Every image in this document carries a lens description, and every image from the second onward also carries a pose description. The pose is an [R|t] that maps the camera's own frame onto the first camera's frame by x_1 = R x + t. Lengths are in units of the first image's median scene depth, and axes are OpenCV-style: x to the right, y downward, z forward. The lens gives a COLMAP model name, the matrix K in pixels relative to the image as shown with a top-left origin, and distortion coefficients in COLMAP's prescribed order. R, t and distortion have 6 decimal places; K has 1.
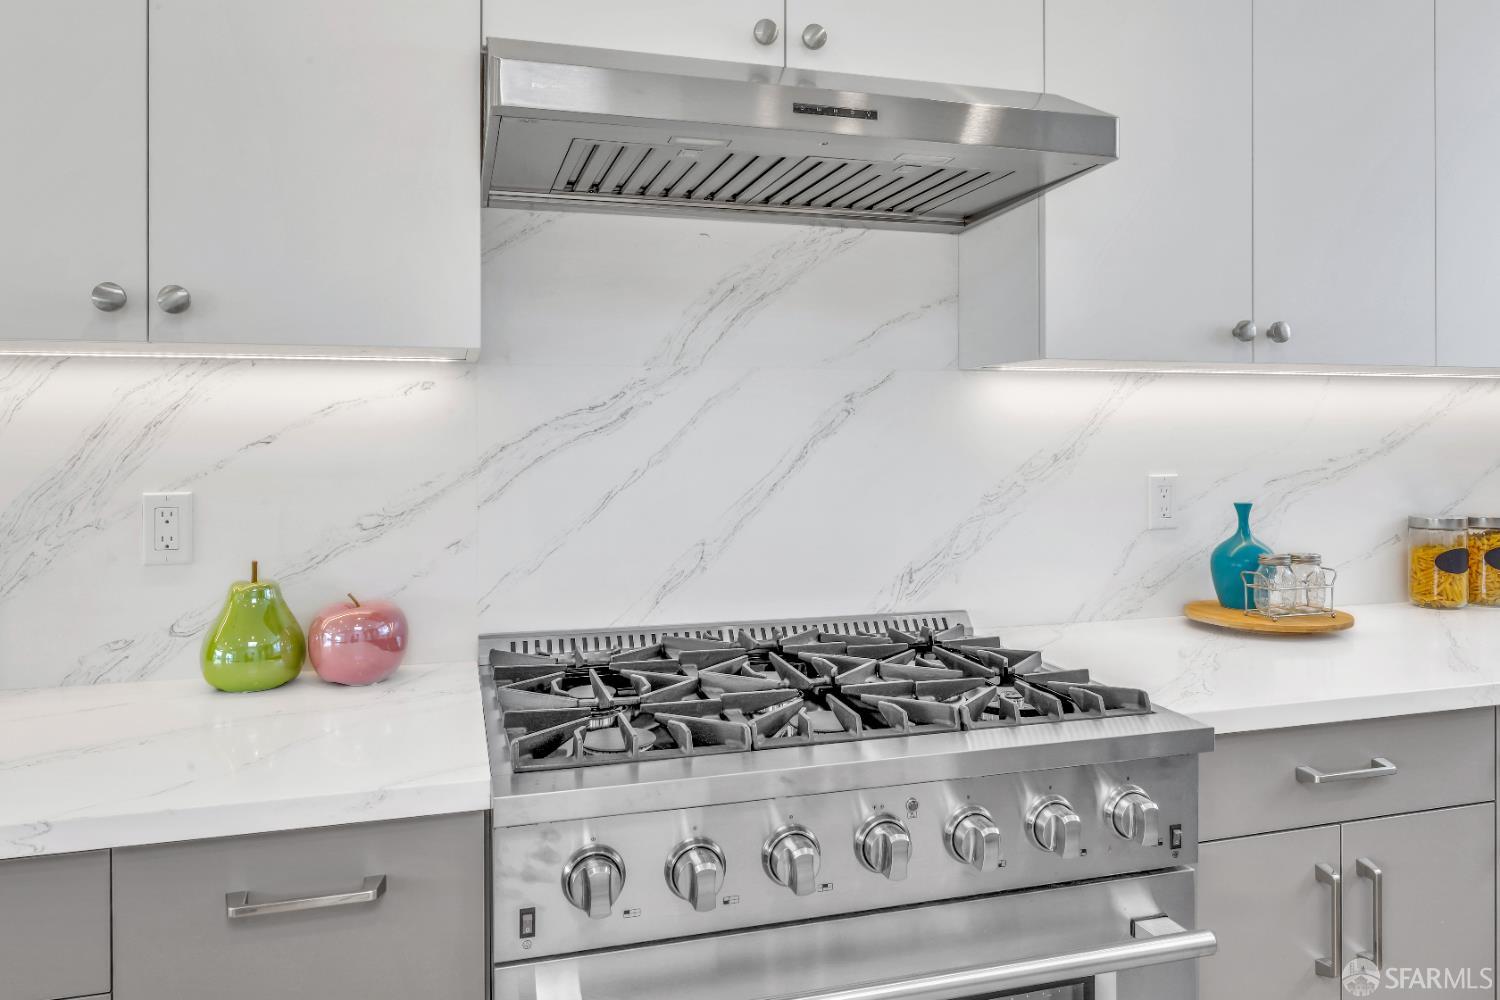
lens RADIAL K [[1024.5, 0, 762.7], [0, 1024.5, 438.7], [0, 0, 1]] dist [-0.004087, 0.008331]
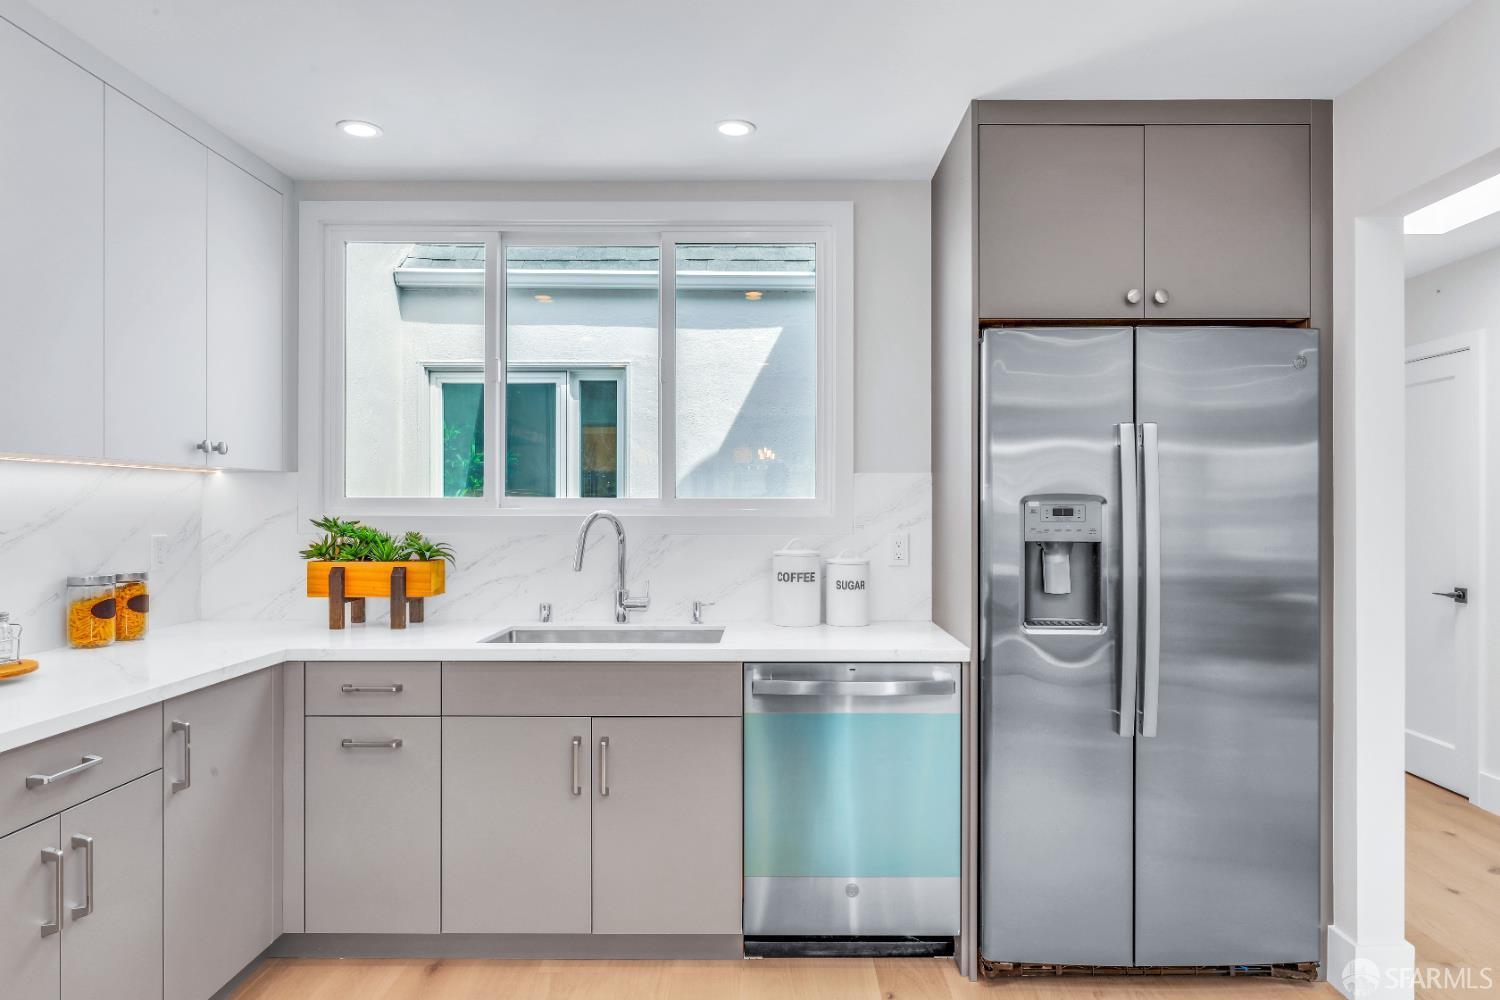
lens RADIAL K [[944.9, 0, 770.2], [0, 944.9, 502.8], [0, 0, 1]] dist [0.000821, 0.004747]
pose [[0.286638, 0.004987, 0.958026, -0.310355], [0.006486, 0.999953, -0.007145, 0.000416], [-0.958017, 0.008262, 0.286592, -0.191711]]
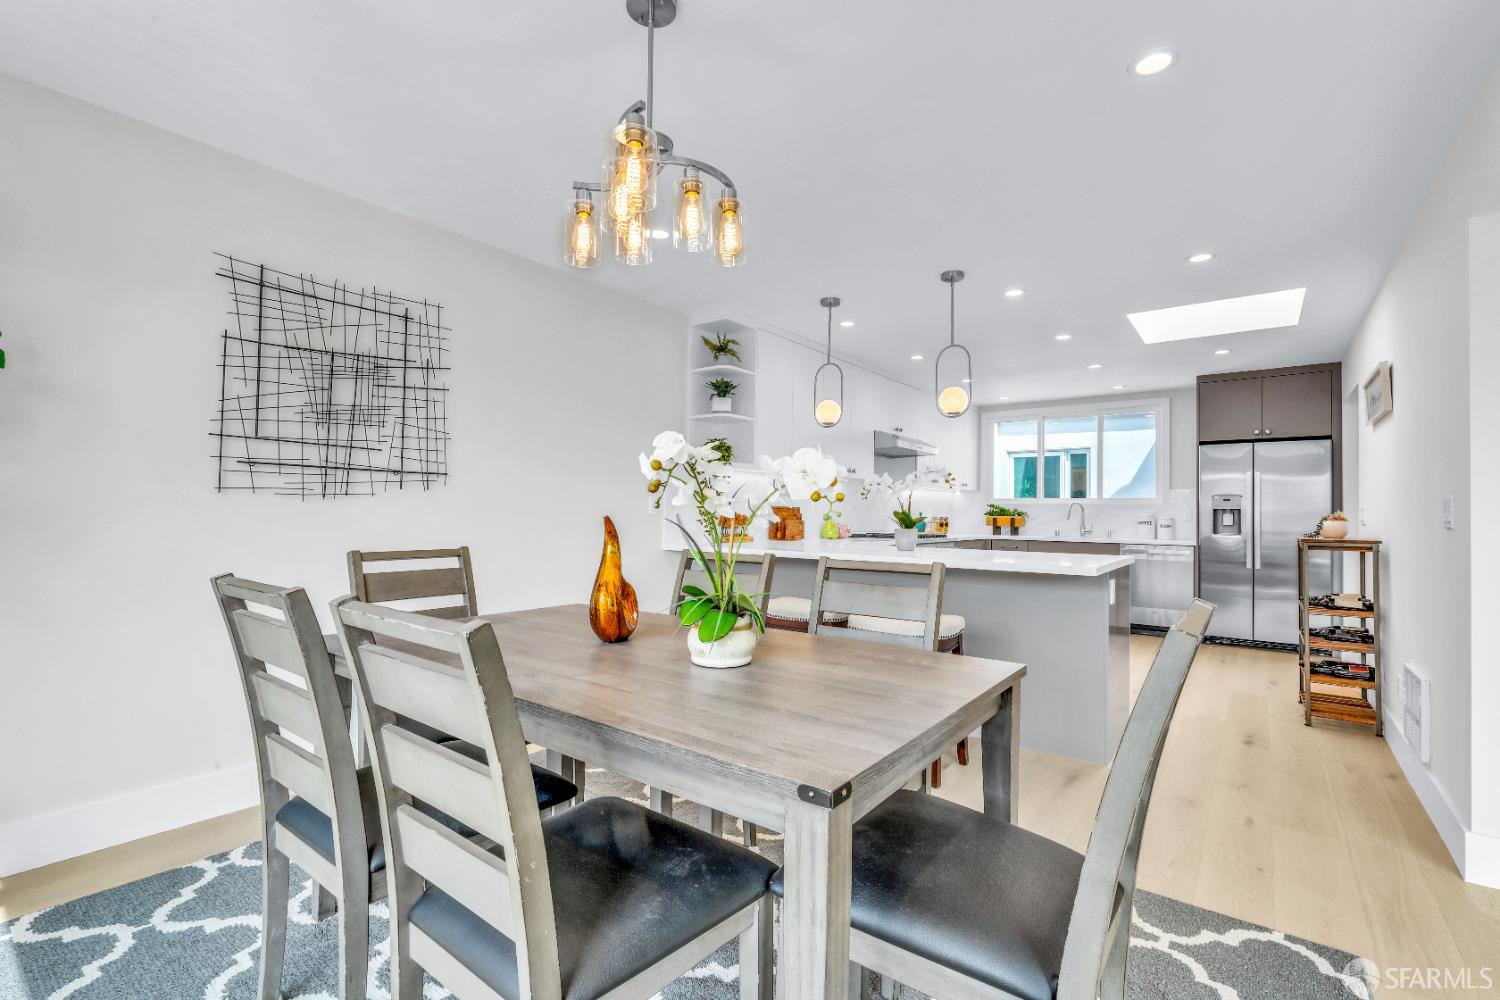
lens RADIAL K [[675.6, 0, 745.4], [0, 675.6, 502.5], [0, 0, 1]] dist [-0.000442, -0.001228]
pose [[0.810116, 0.023028, 0.585817, -3.019632], [-0.009404, 0.999610, -0.026289, 0.147295], [-0.586194, 0.015788, 0.810017, -1.684531]]
